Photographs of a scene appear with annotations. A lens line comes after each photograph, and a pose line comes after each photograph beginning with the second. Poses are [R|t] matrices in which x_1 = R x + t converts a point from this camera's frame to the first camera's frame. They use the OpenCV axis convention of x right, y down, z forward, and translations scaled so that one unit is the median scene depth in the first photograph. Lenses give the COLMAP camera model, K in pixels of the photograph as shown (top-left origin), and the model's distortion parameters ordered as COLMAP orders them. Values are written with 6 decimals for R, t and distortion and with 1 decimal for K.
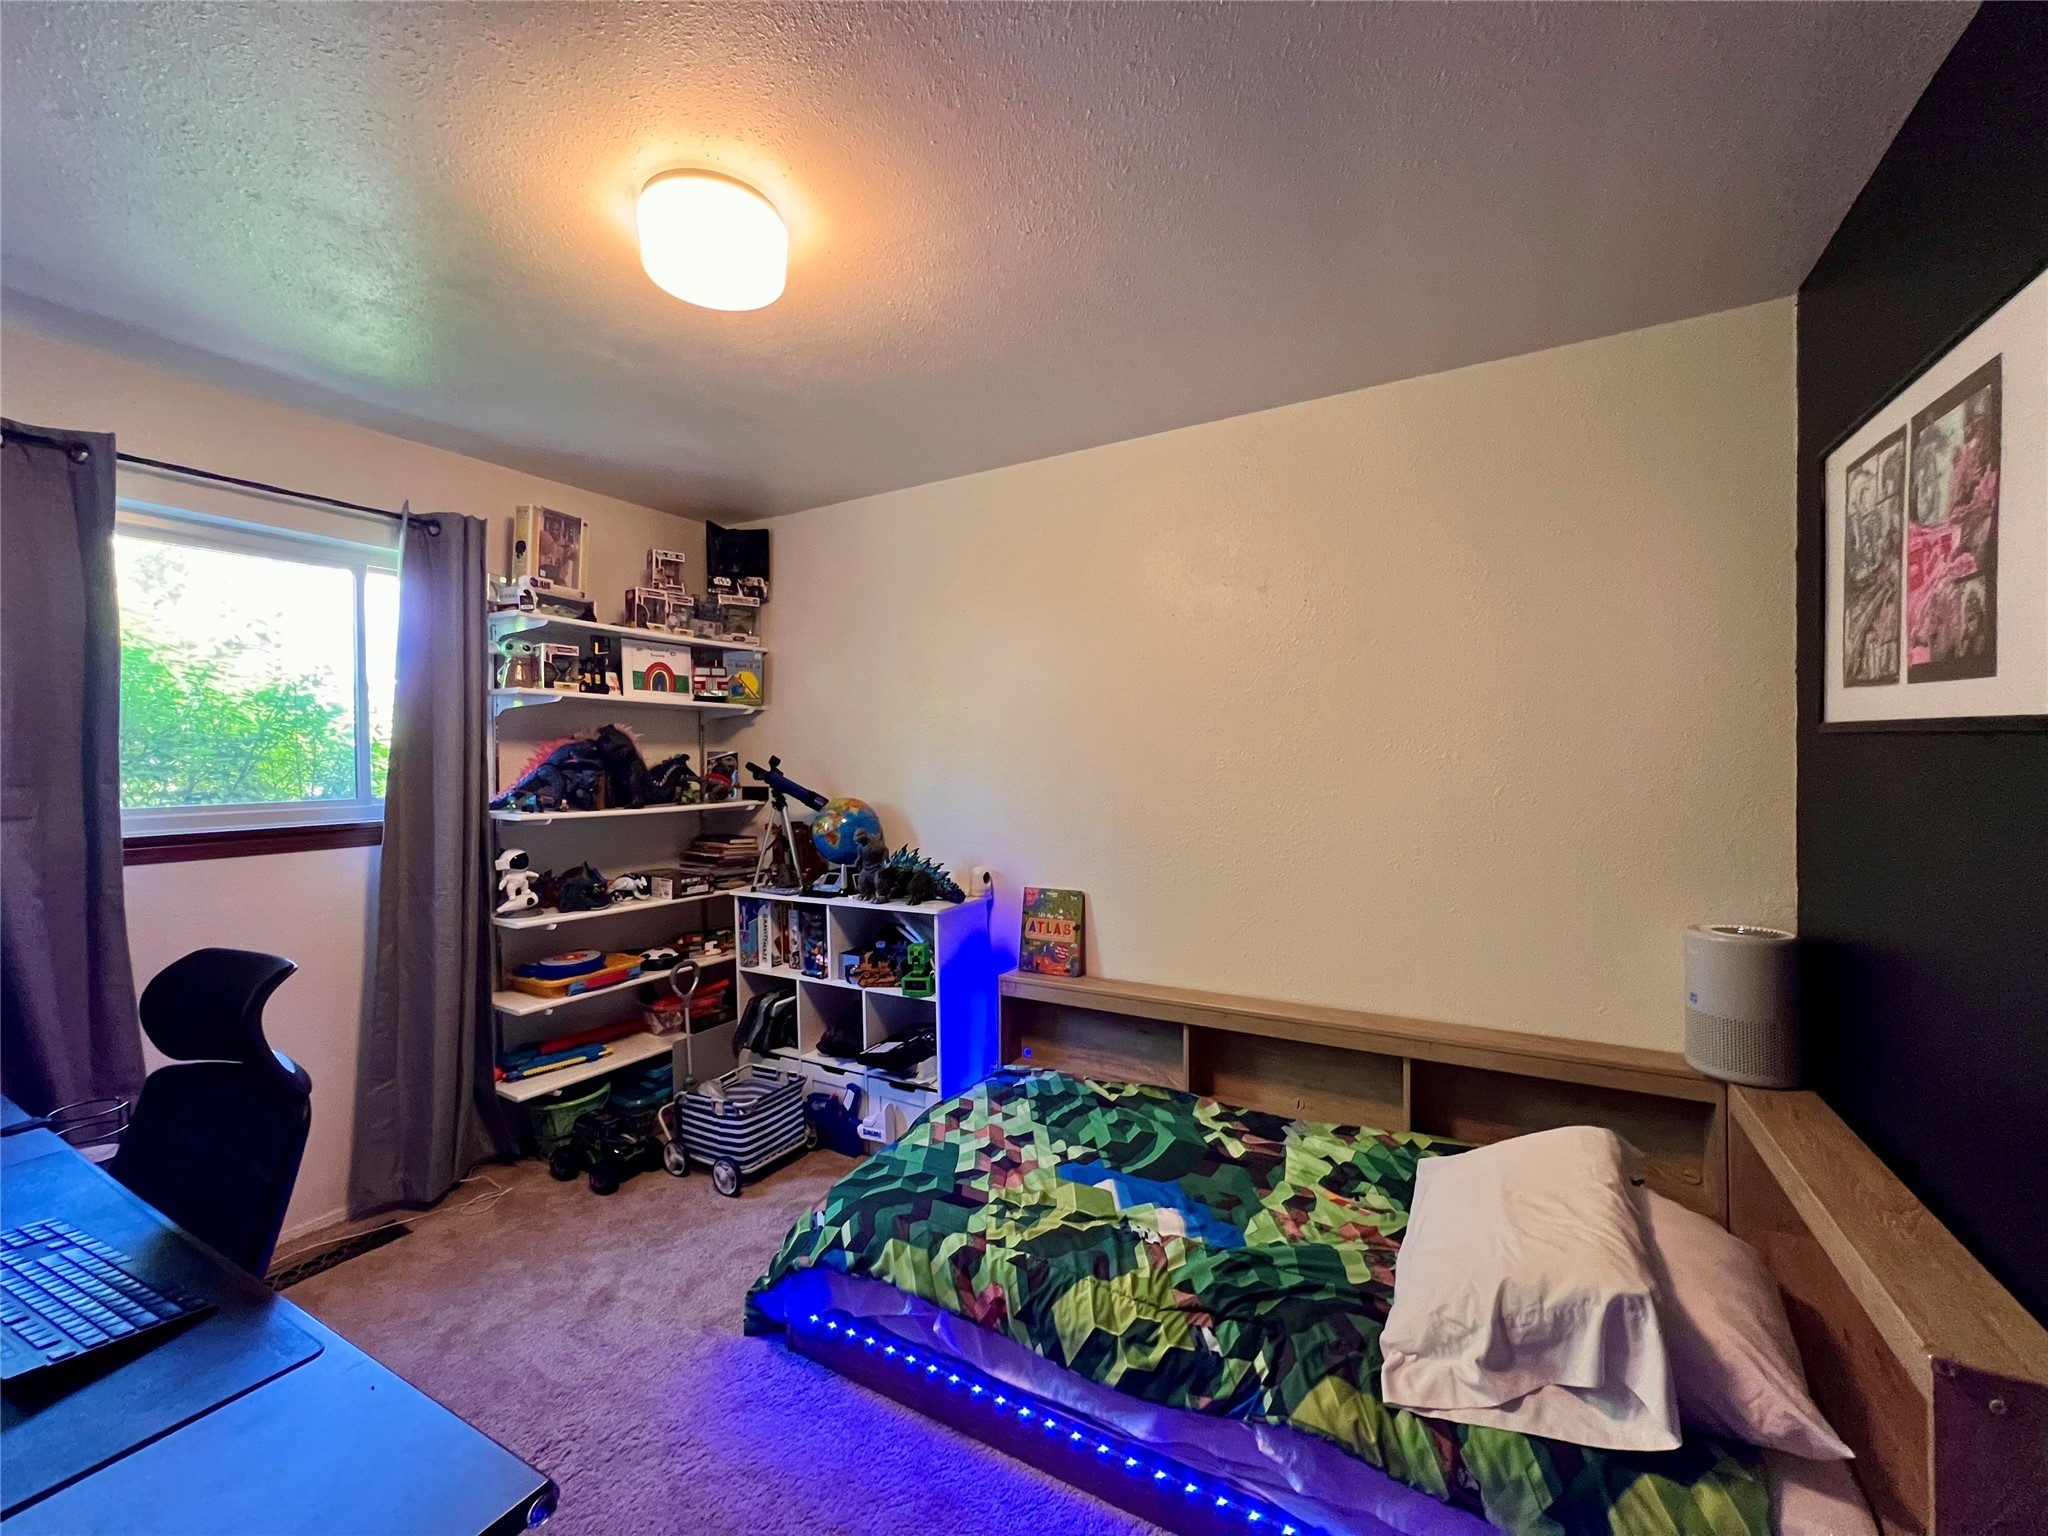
lens RADIAL K [[820.5, 0, 1025.9], [0, 820.5, 769.7], [0, 0, 1]] dist [-0.001065, 0.000775]
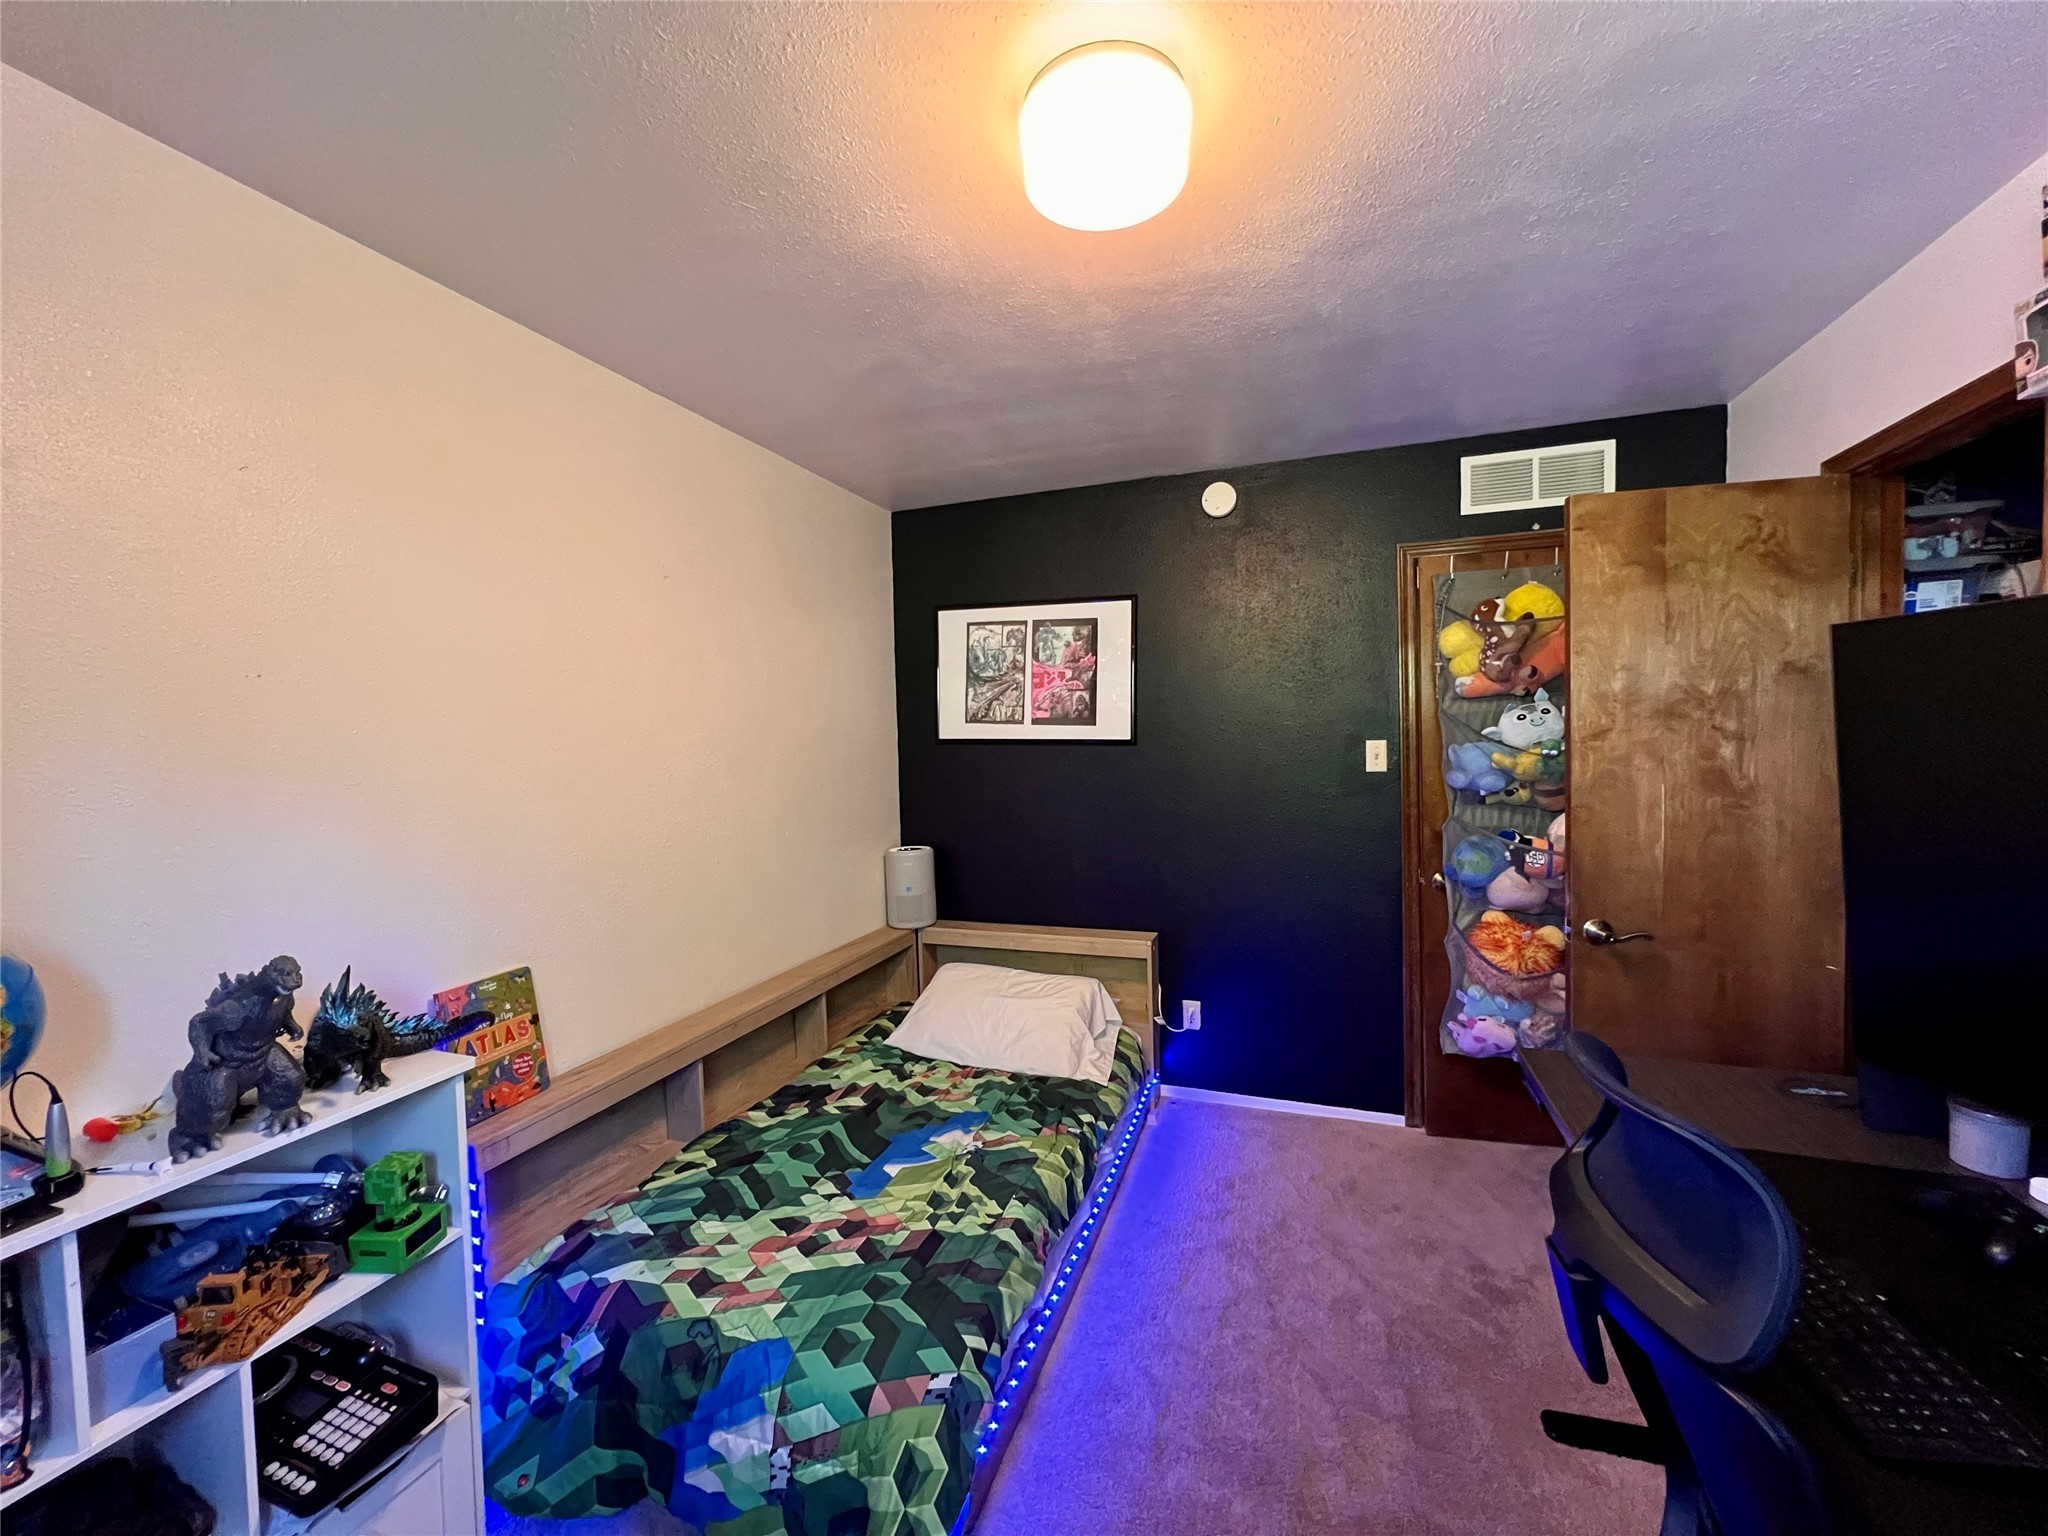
lens RADIAL K [[820.5, 0, 1025.9], [0, 820.5, 769.7], [0, 0, 1]] dist [-0.001065, 0.000775]
pose [[-0.173349, -0.028197, 0.984457, -0.878159], [0.030897, 0.998942, 0.034052, -0.033900], [-0.984376, 0.036320, -0.172294, 0.915475]]
